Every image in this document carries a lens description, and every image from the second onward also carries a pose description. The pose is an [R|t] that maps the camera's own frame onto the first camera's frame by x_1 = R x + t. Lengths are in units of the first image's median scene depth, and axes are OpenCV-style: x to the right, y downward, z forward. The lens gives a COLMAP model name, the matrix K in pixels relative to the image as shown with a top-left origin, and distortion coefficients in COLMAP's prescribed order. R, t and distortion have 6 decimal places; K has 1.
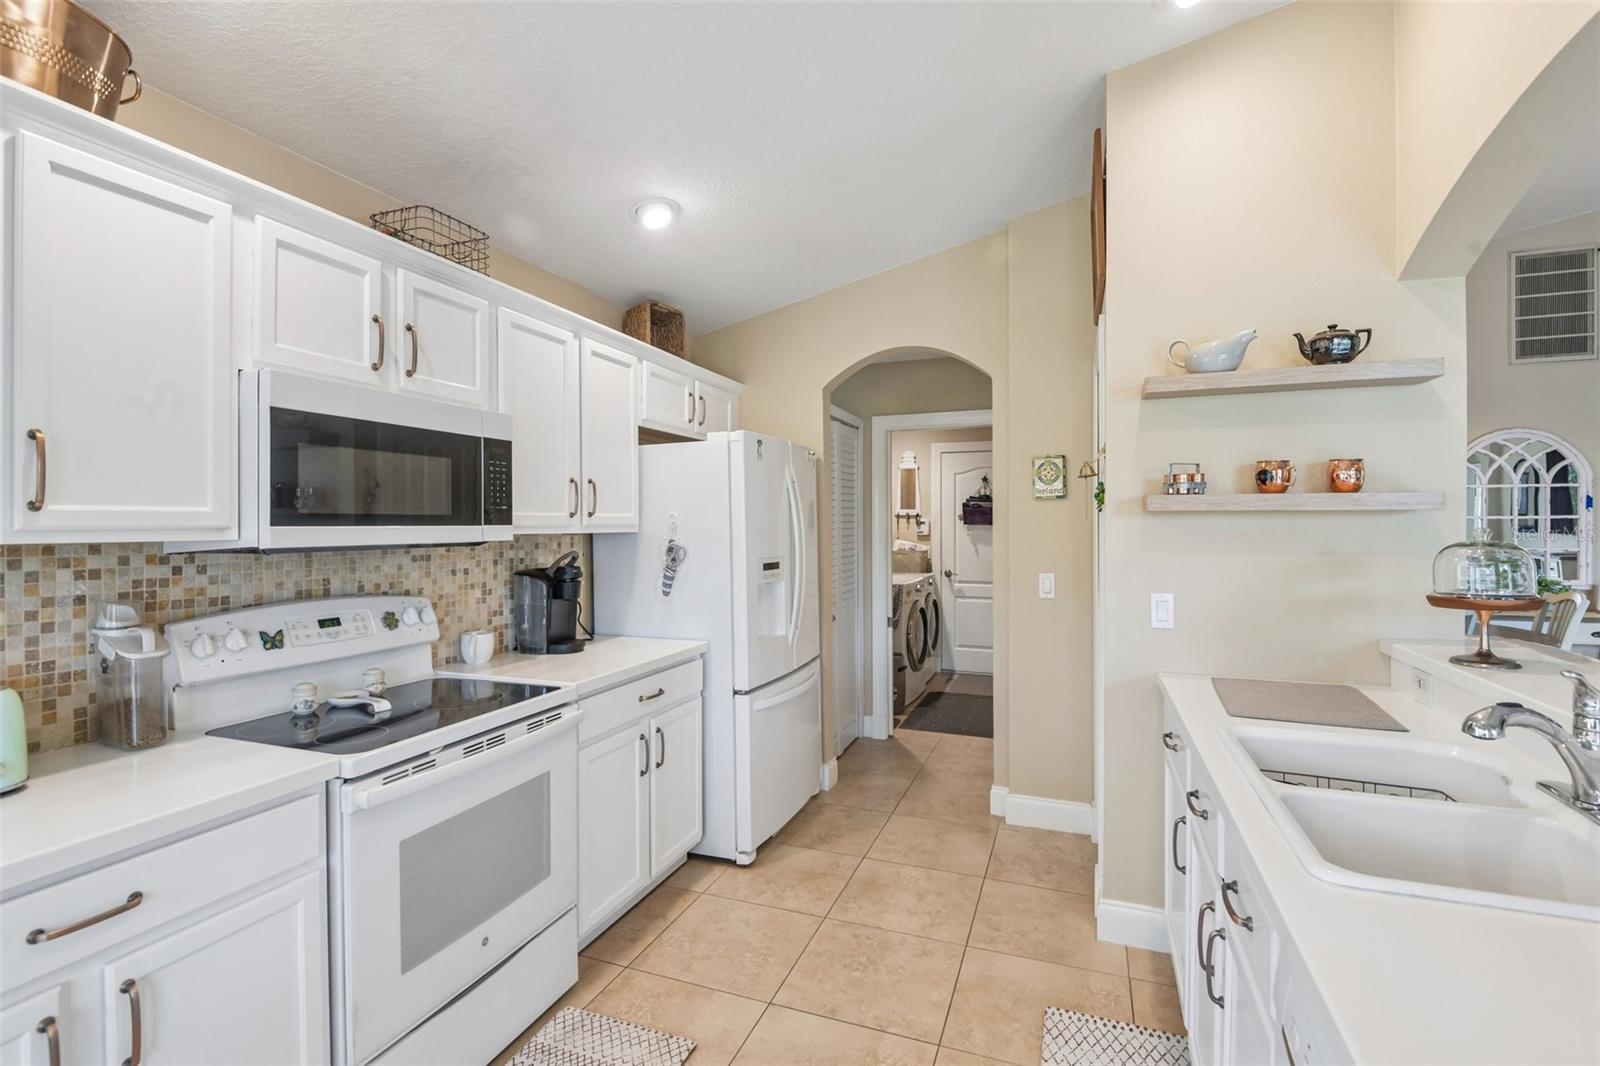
lens RADIAL K [[700.2, 0, 792.9], [0, 700.2, 528.1], [0, 0, 1]] dist [-0.001802, -0.000324]
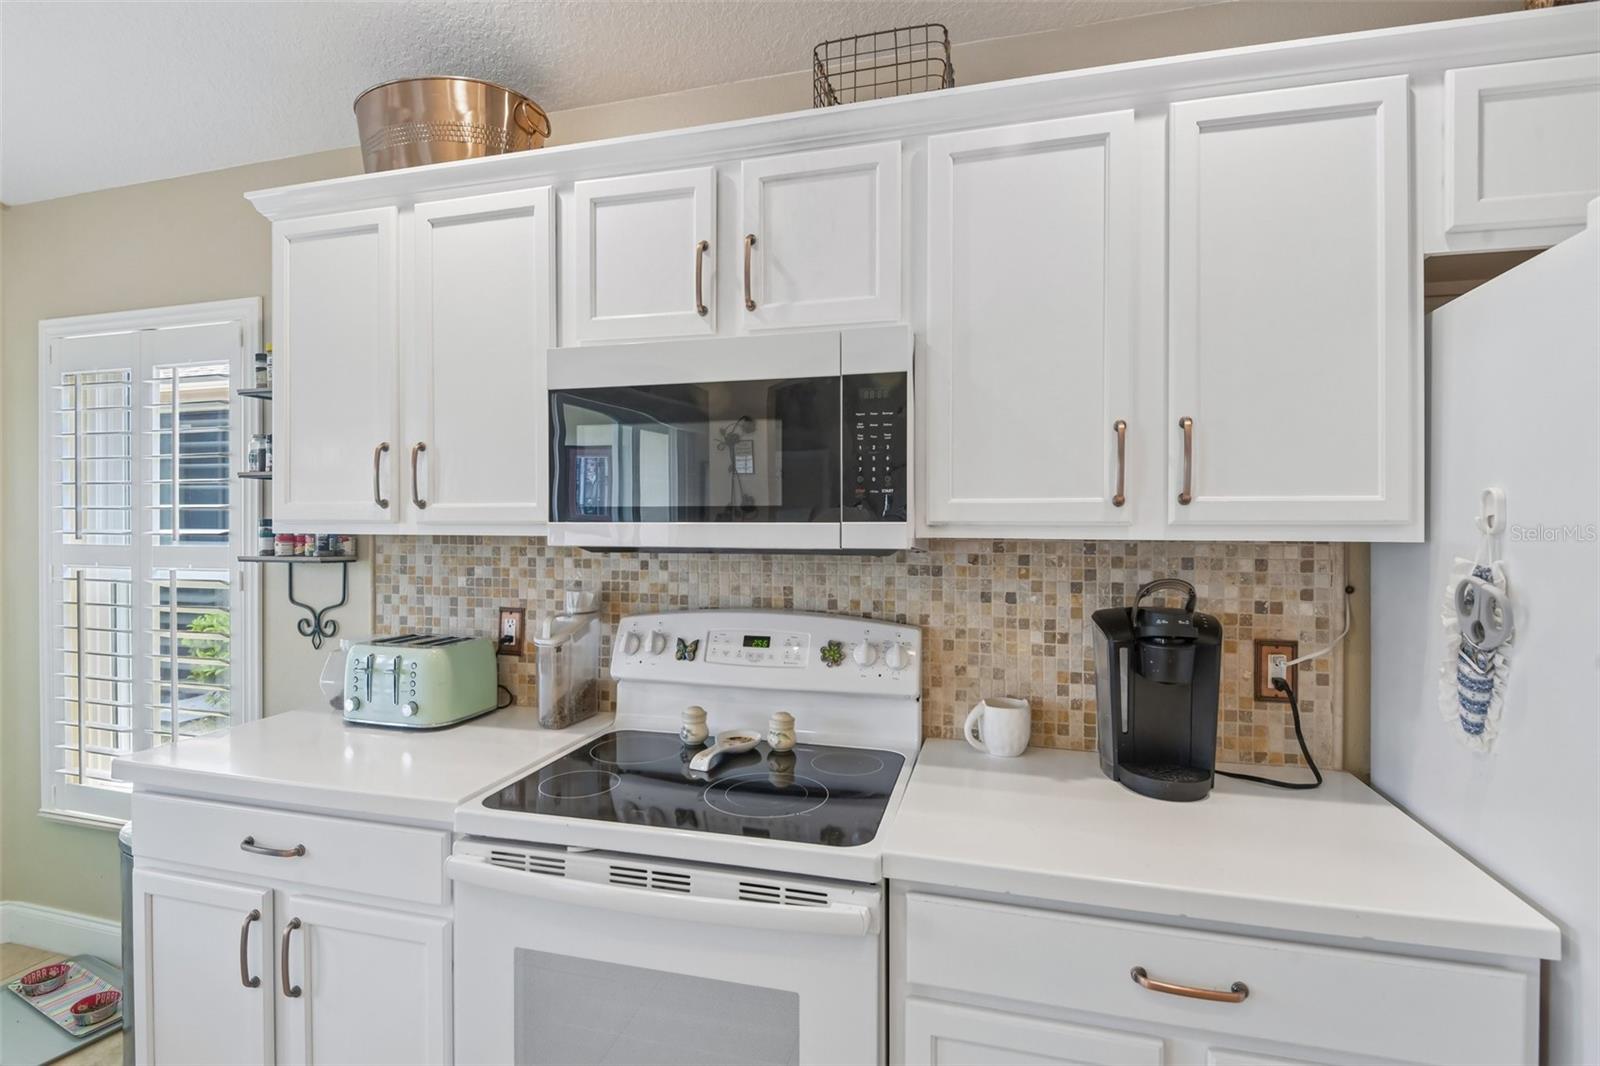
lens RADIAL K [[755.9, 0, 783.3], [0, 755.9, 525.5], [0, 0, 1]] dist [0.028138, -0.024517]
pose [[0.117595, 0.007760, -0.993031, 0.199256], [-0.007079, 0.999951, 0.006976, -0.005041], [0.993036, 0.006210, 0.117644, 0.879125]]
